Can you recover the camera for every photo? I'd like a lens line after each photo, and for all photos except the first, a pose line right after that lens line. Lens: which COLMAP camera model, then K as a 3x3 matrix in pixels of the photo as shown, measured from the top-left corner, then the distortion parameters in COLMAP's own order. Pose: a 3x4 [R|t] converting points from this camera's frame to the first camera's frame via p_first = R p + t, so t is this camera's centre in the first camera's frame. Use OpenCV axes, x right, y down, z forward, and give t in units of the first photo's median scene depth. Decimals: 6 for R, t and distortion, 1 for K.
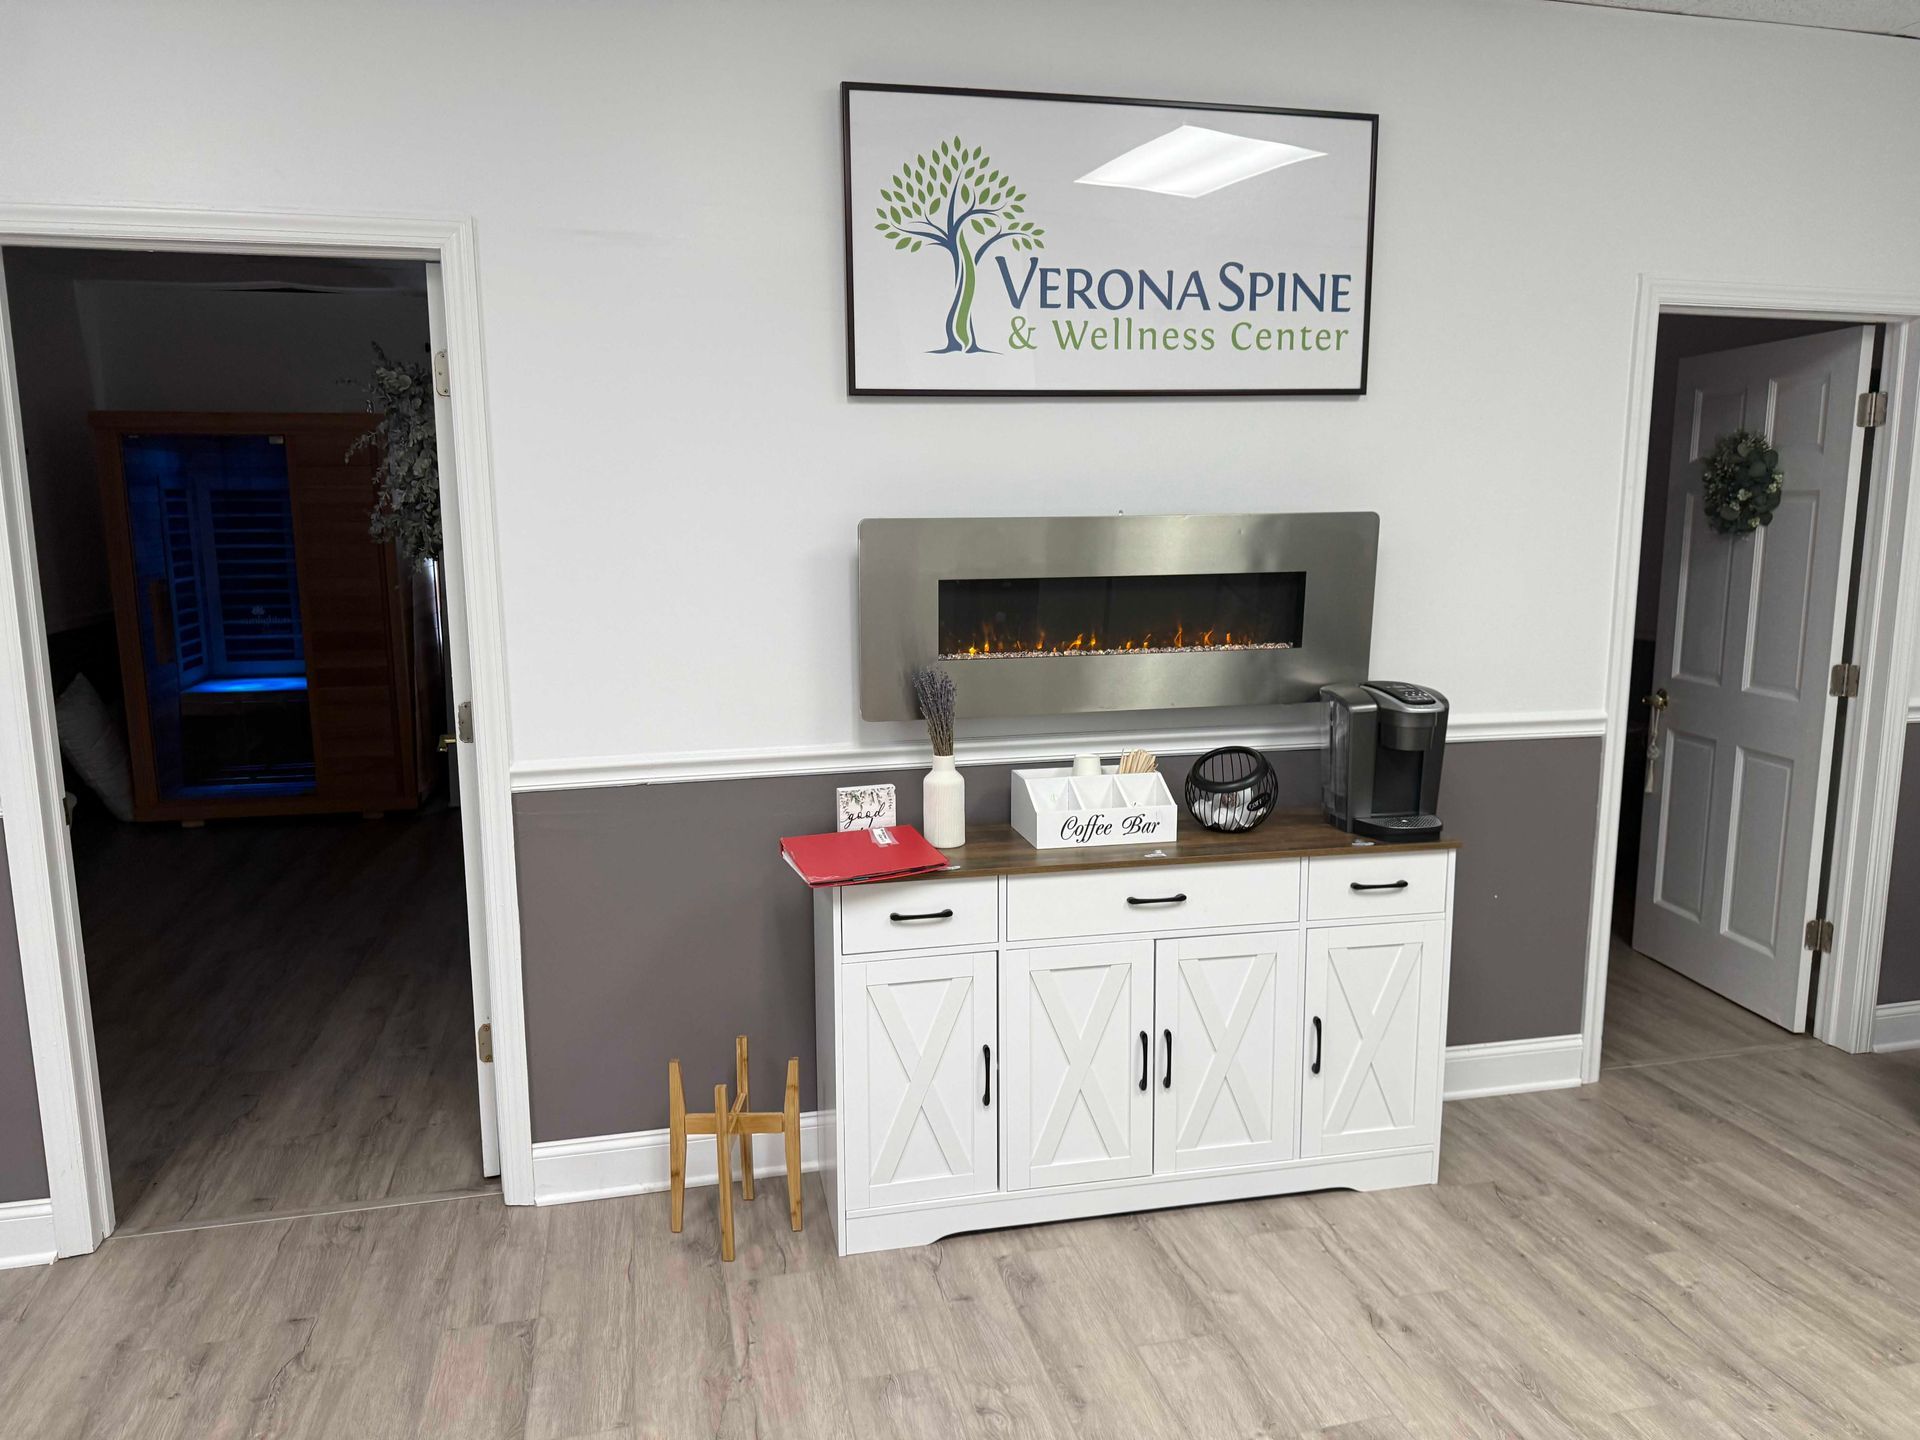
lens RADIAL K [[1347.6, 0, 935.9], [0, 1347.6, 748.0], [0, 0, 1]] dist [0.066552, -0.095452]
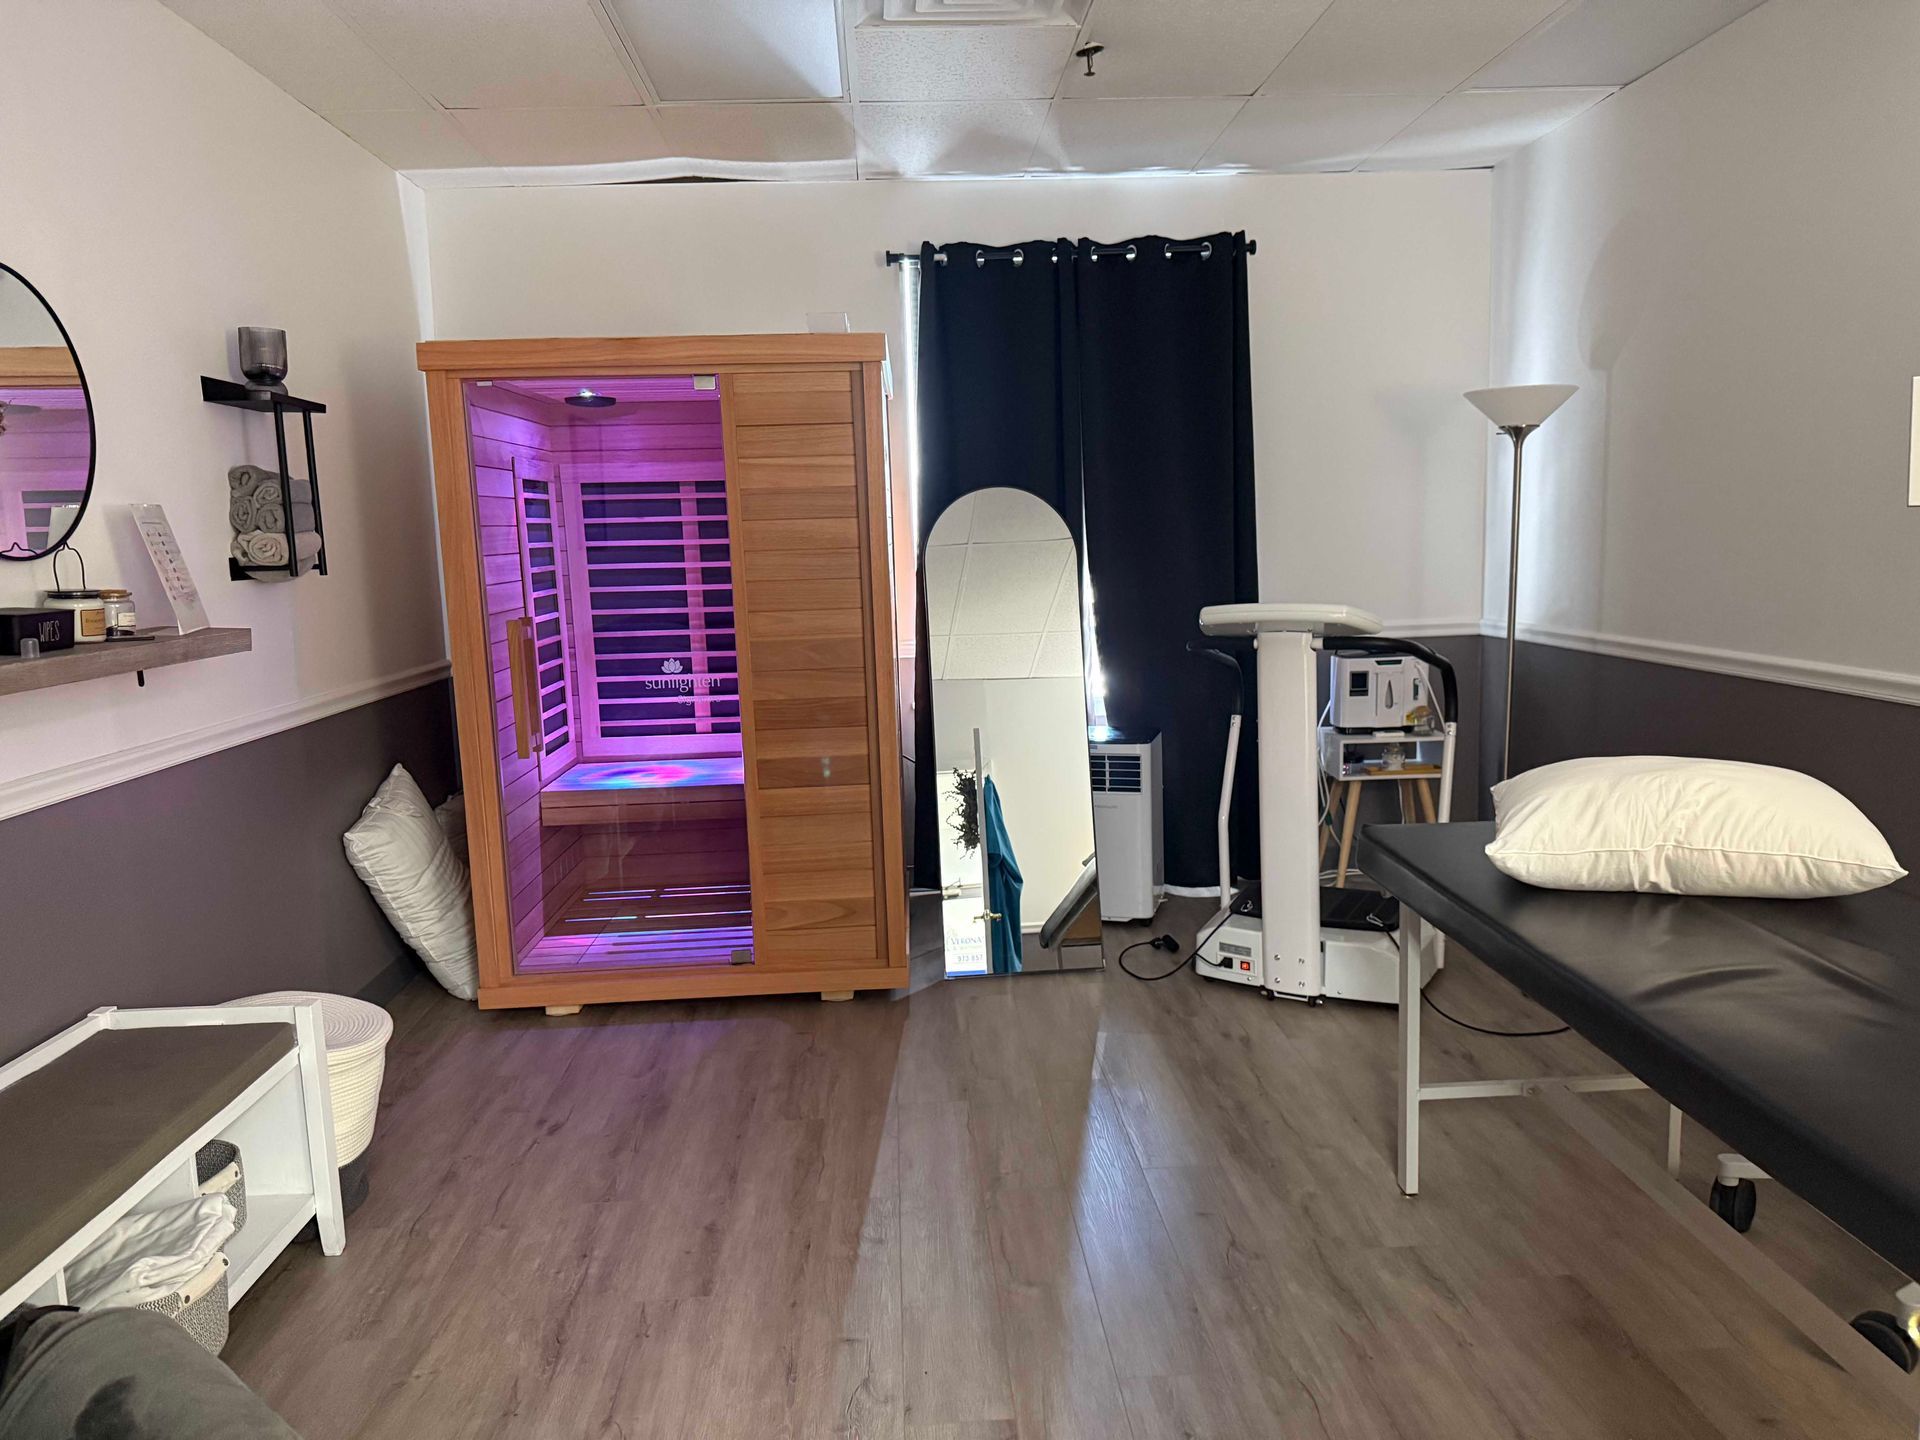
lens RADIAL K [[1362.0, 0, 963.6], [0, 1362.0, 722.5], [0, 0, 1]] dist [0.057304, -0.068593]
pose [[0.986601, -0.006073, -0.163039, -0.613678], [0.000098, 0.999329, -0.036631, -0.120876], [0.163153, 0.036124, 0.985939, 0.958189]]
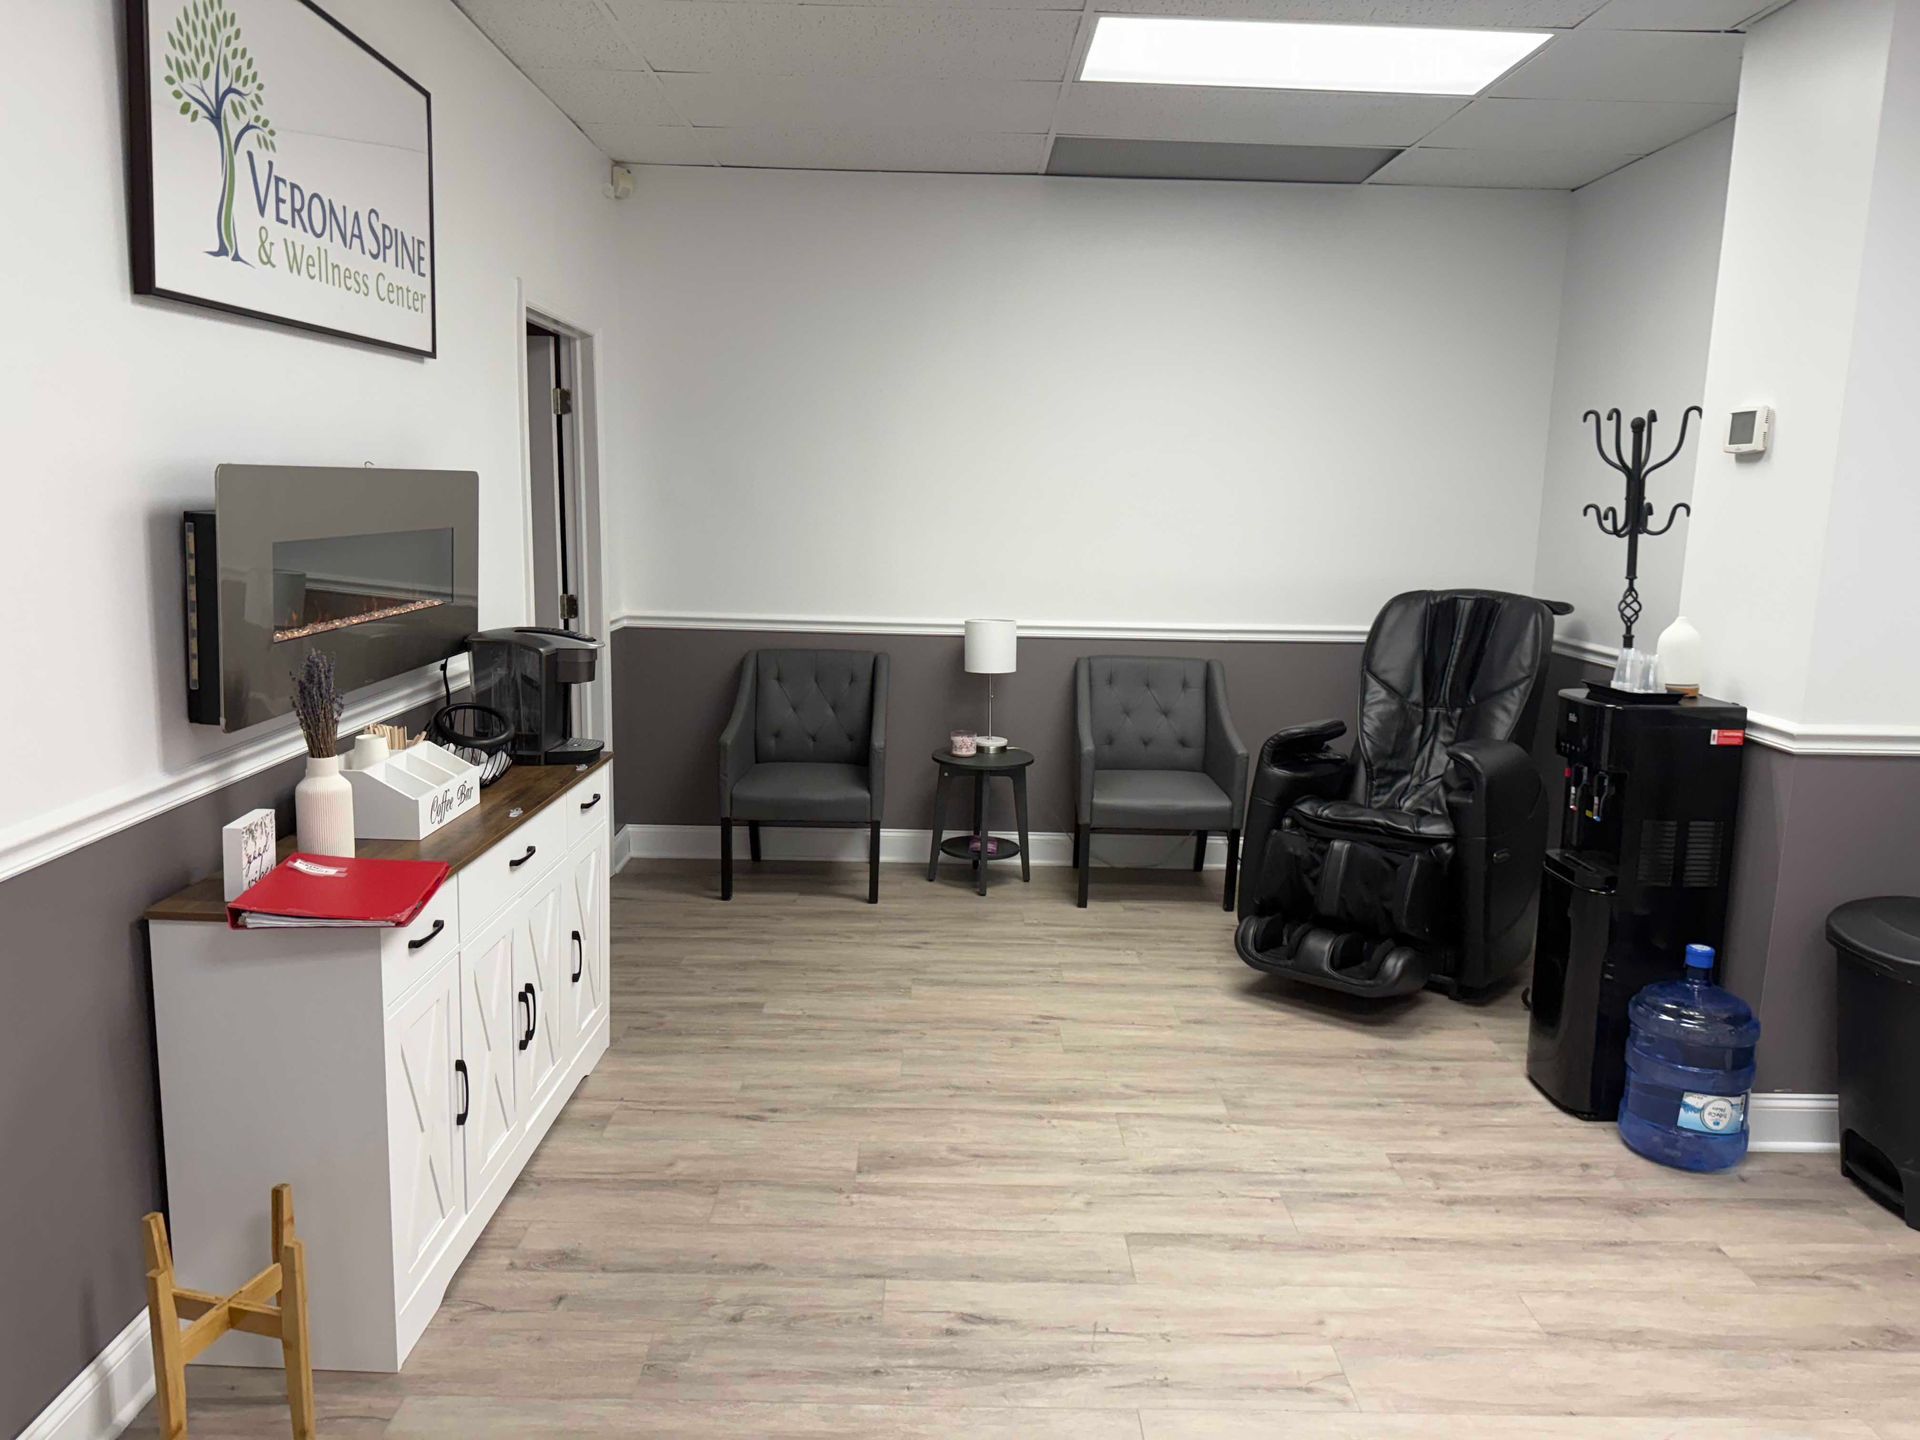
lens RADIAL K [[1372.3, 0, 954.7], [0, 1372.3, 717.1], [0, 0, 1]] dist [0.078158, -0.107935]
pose [[0.214369, -0.147241, 0.965591, -0.722021], [0.138634, 0.983151, 0.119140, -0.064615], [-0.966864, 0.108324, 0.231169, 0.423893]]
